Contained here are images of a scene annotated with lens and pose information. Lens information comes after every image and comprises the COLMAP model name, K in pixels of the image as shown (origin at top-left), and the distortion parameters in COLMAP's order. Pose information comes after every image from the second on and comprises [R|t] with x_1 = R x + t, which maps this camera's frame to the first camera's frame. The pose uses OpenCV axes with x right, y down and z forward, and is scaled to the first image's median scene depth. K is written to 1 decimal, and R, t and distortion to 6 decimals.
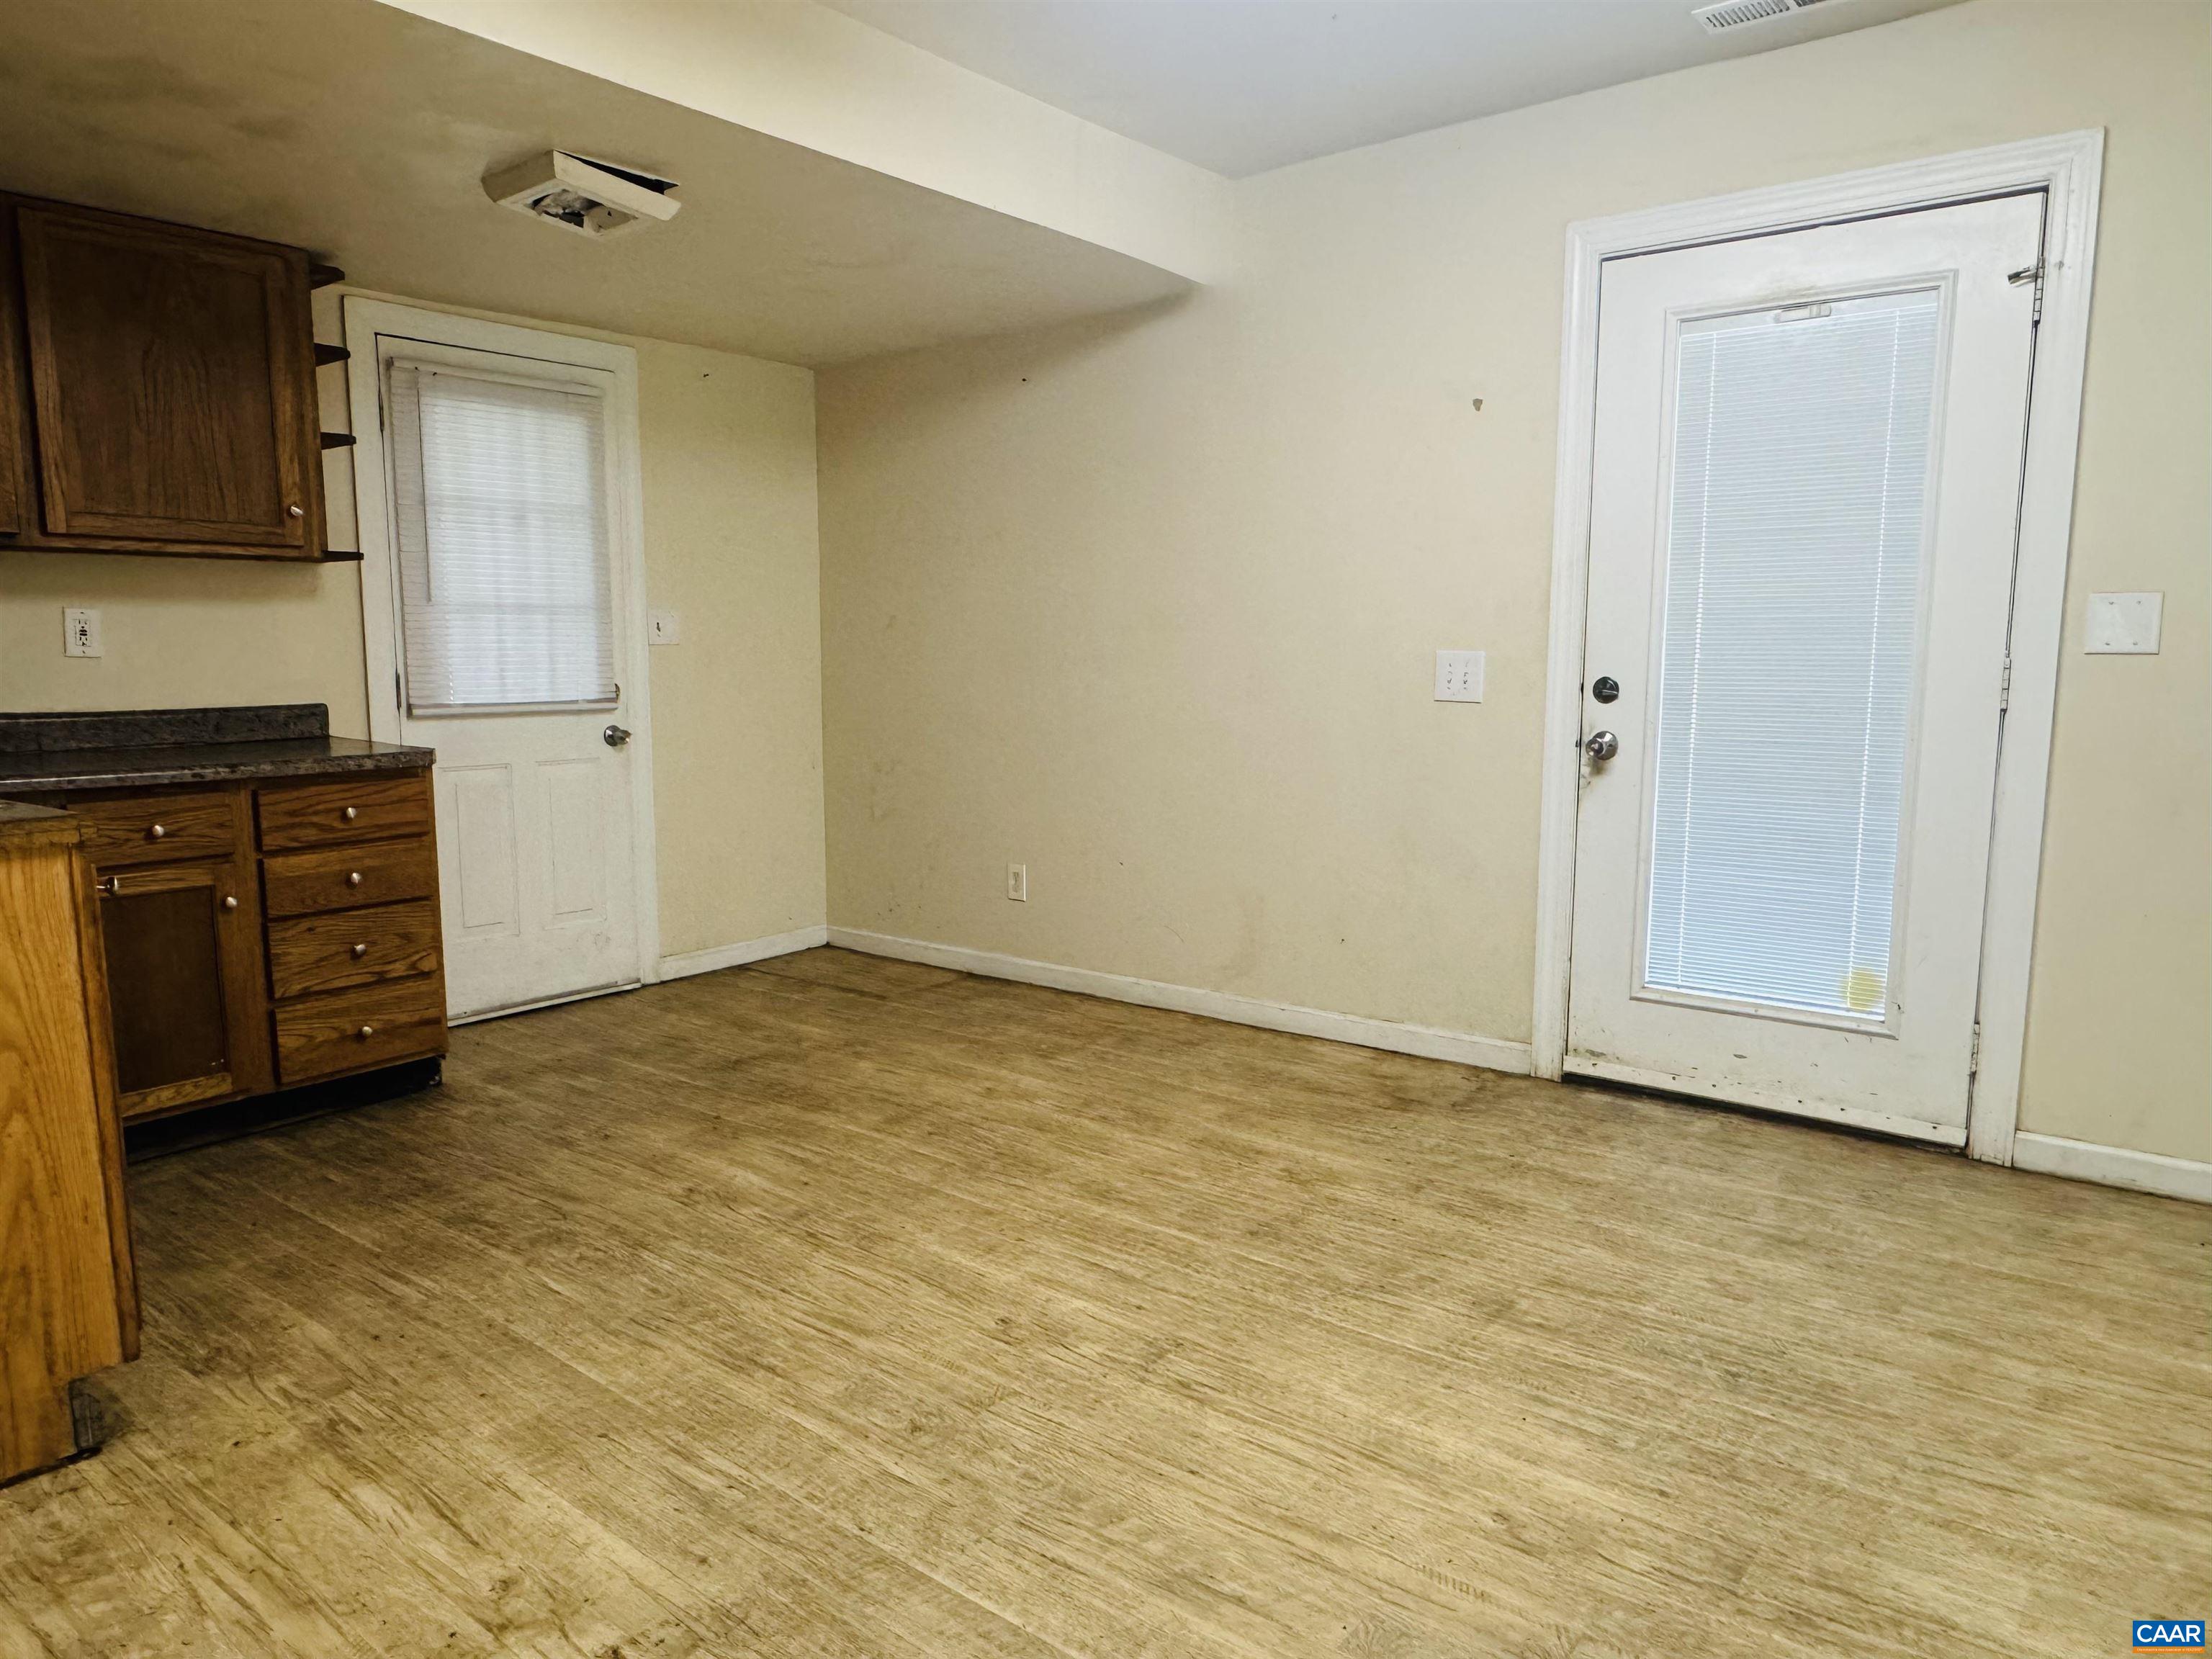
lens RADIAL K [[1461.2, 0, 1094.8], [0, 1461.2, 839.8], [0, 0, 1]] dist [-0.008061, 0.010119]
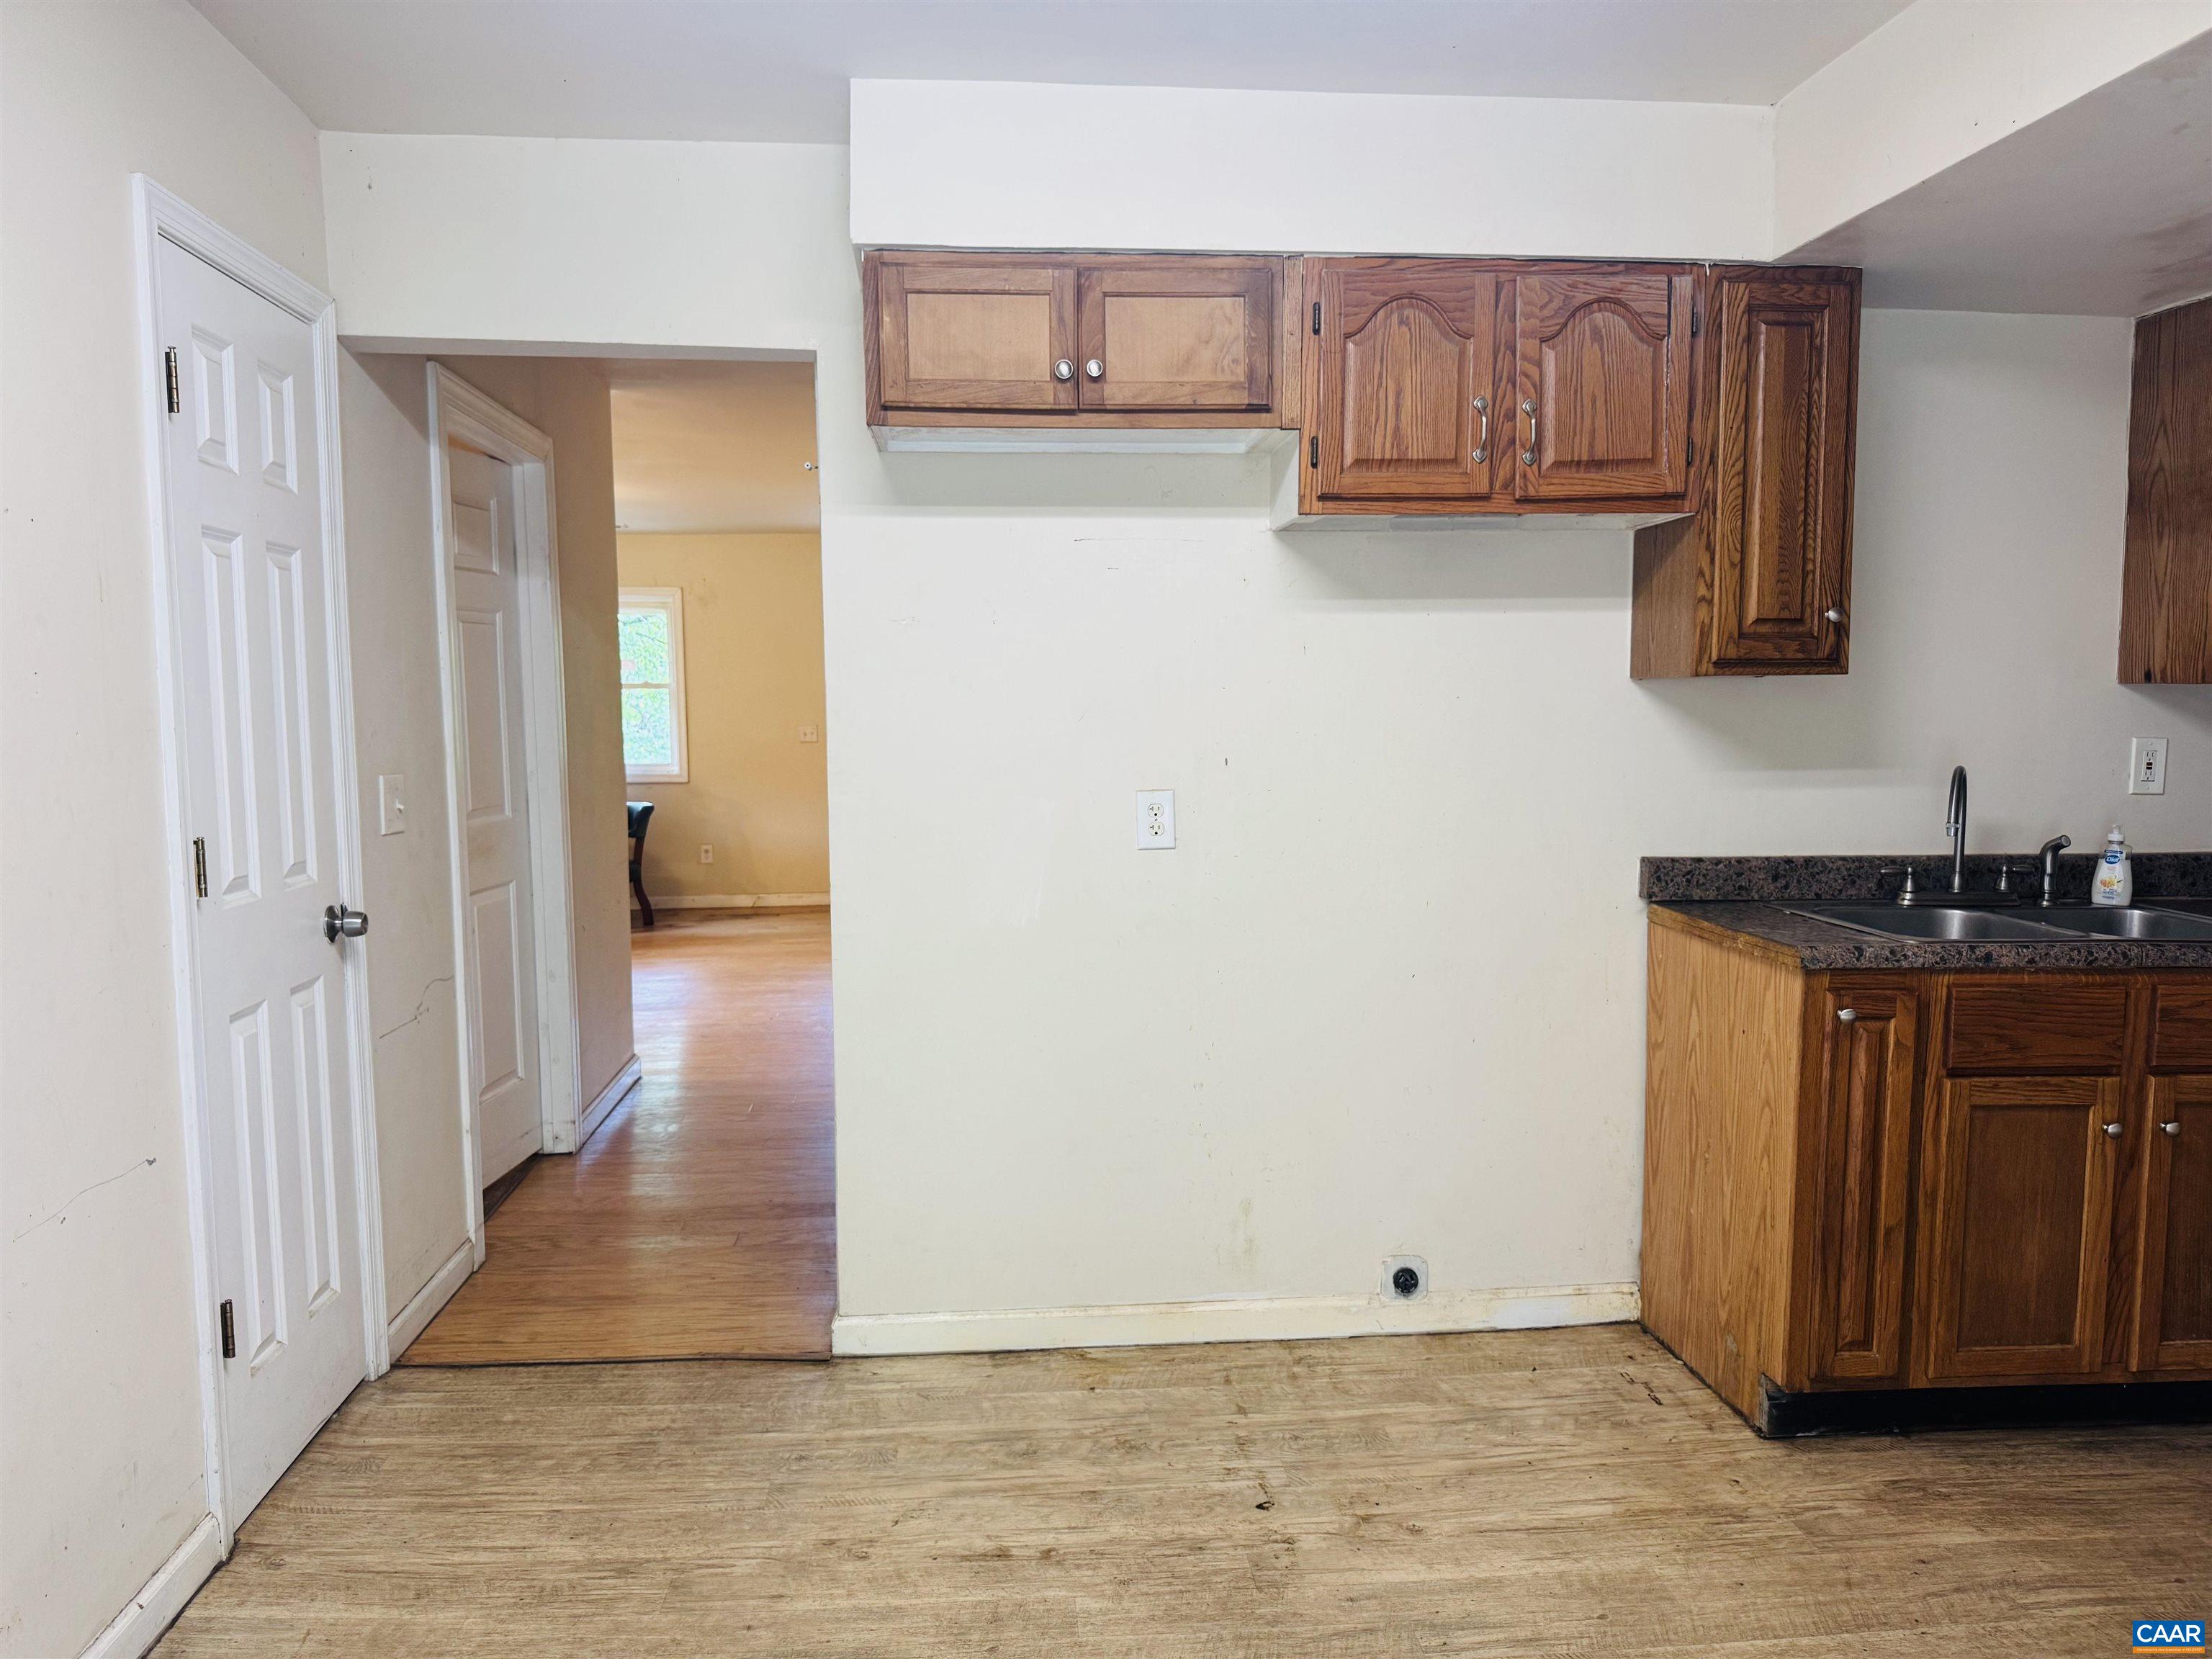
lens RADIAL K [[1563.6, 0, 1101.4], [0, 1563.6, 836.6], [0, 0, 1]] dist [0.043602, -0.052798]
pose [[-0.720614, 0.067410, -0.690052, 0.420279], [-0.085531, 0.979018, 0.184957, -0.194516], [0.688041, 0.192304, -0.699728, 0.953243]]
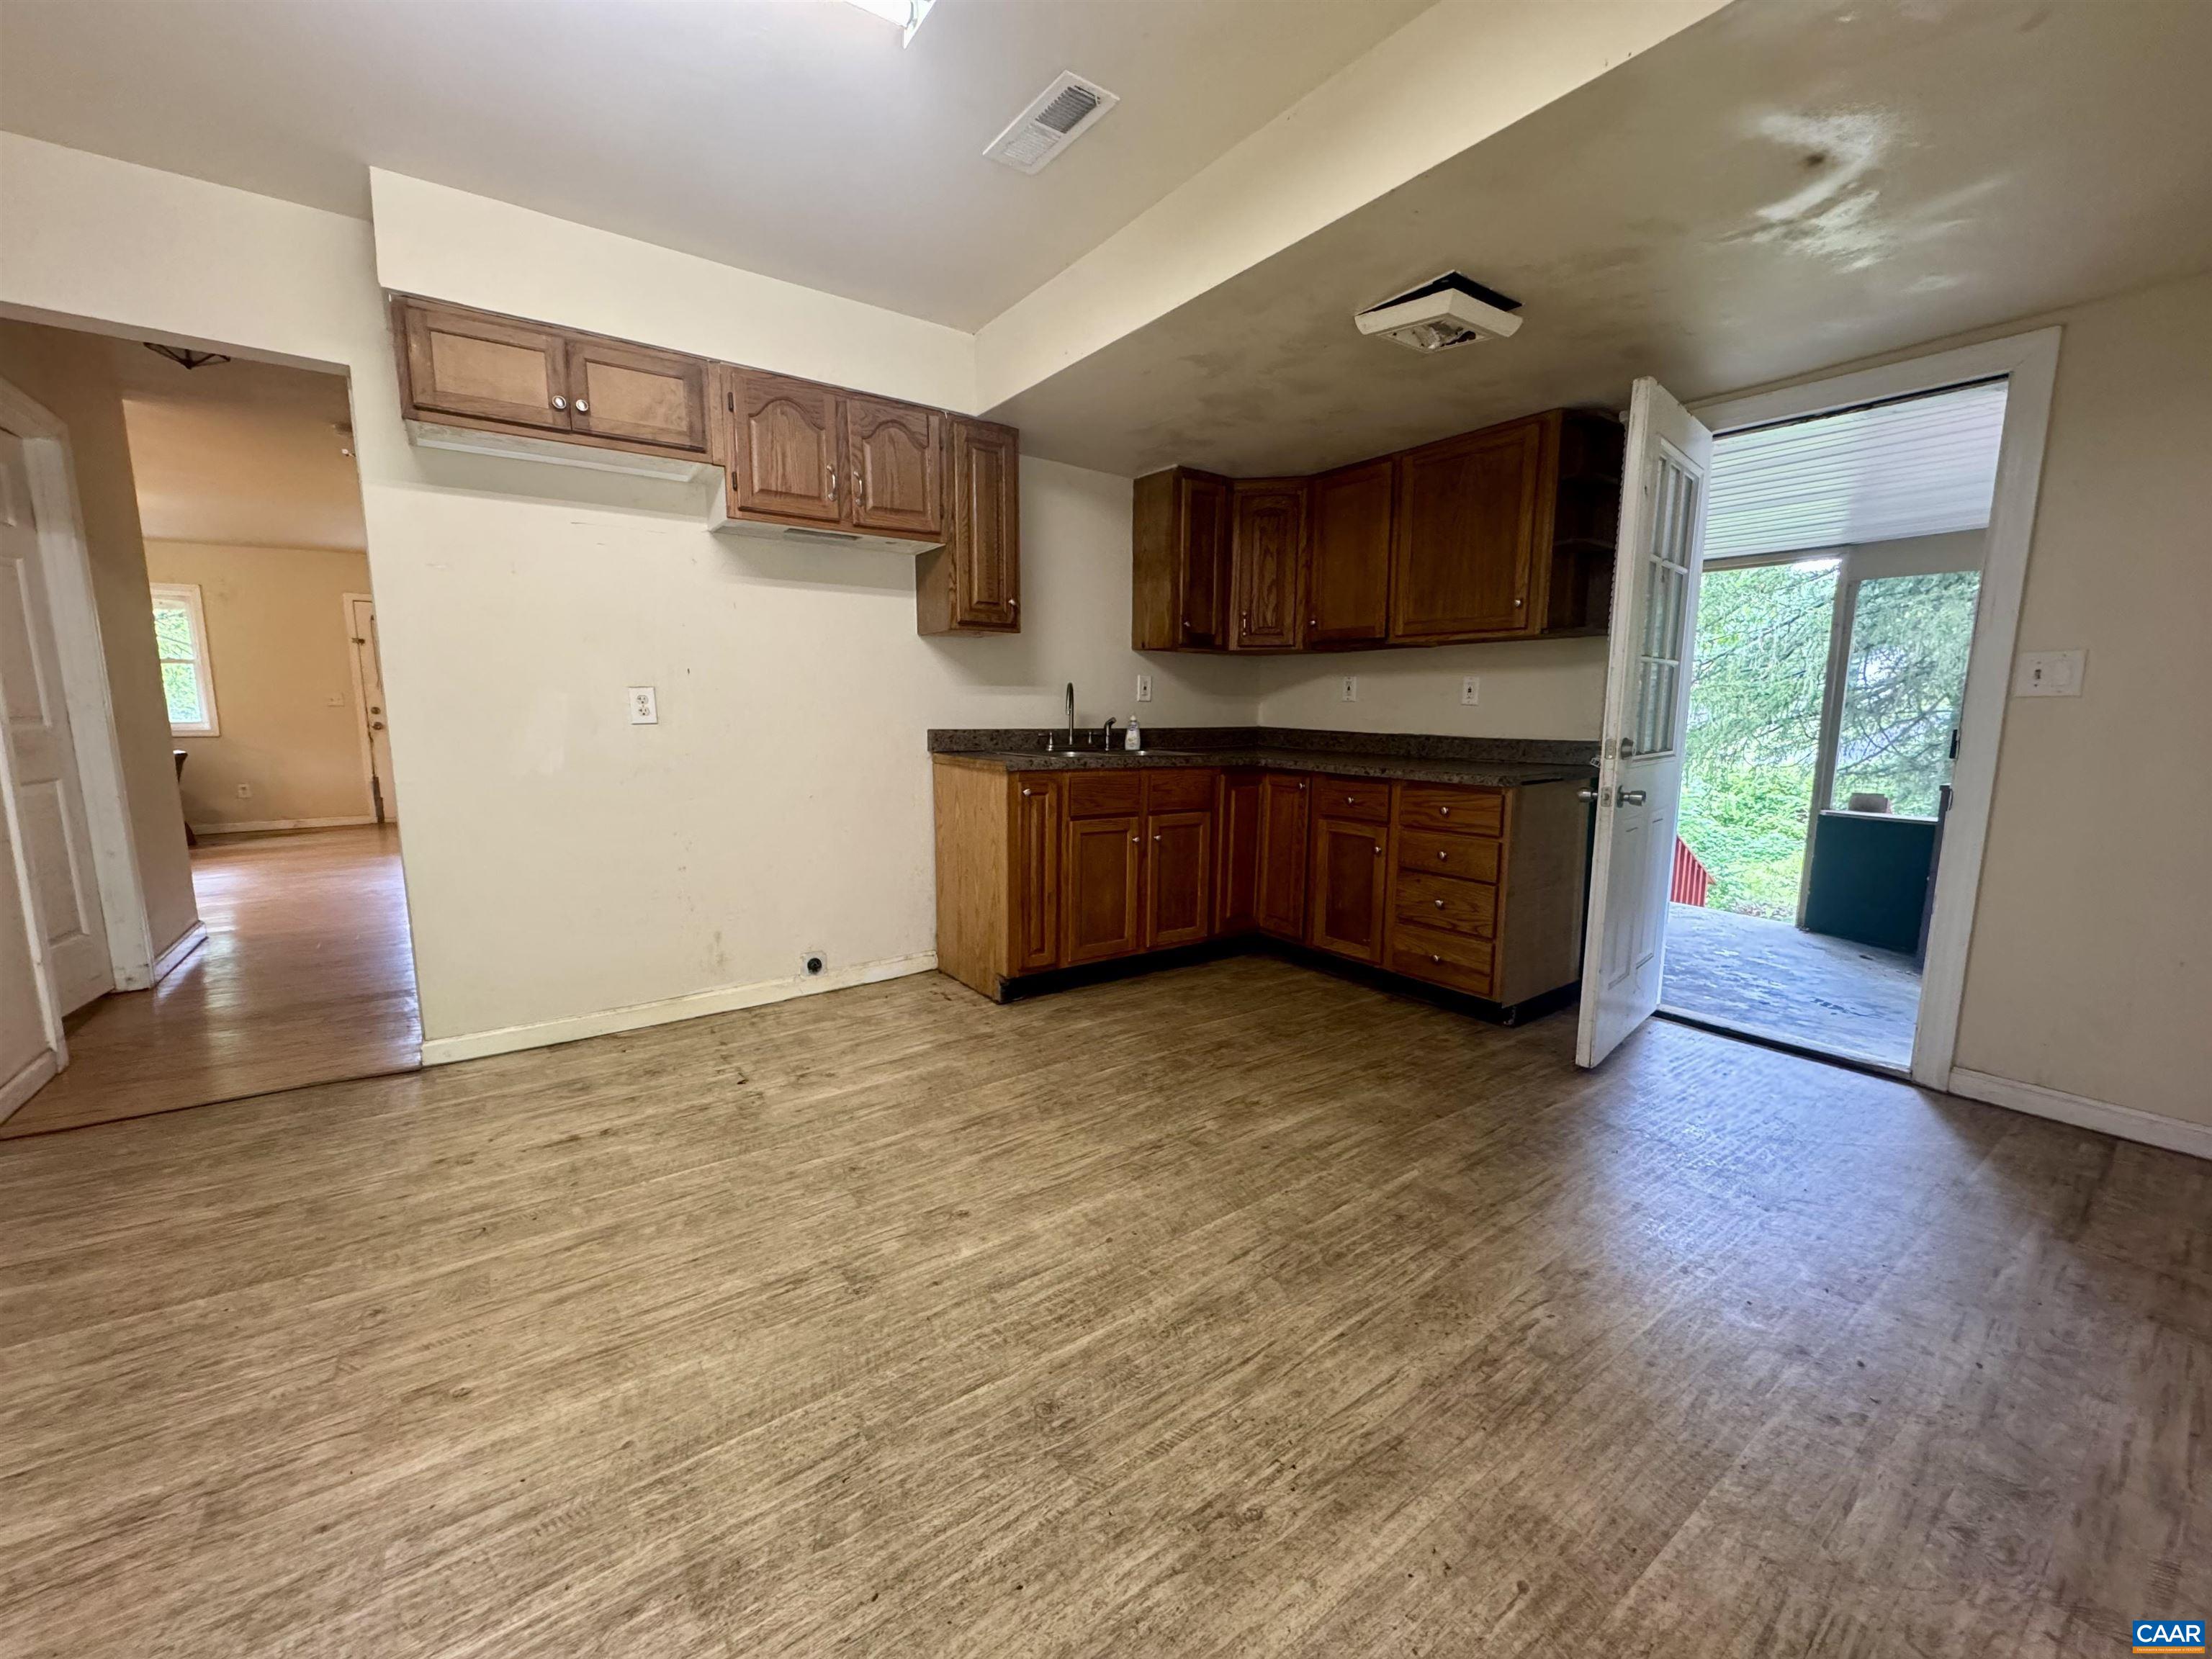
lens RADIAL K [[877.3, 0, 1103.3], [0, 877.3, 828.4], [0, 0, 1]] dist [-0.001721, 0.000738]
pose [[-0.262937, 0.136916, -0.955049, 0.469787], [-0.132653, 0.975348, 0.176348, -0.122518], [0.955650, 0.173059, -0.238293, 0.975099]]
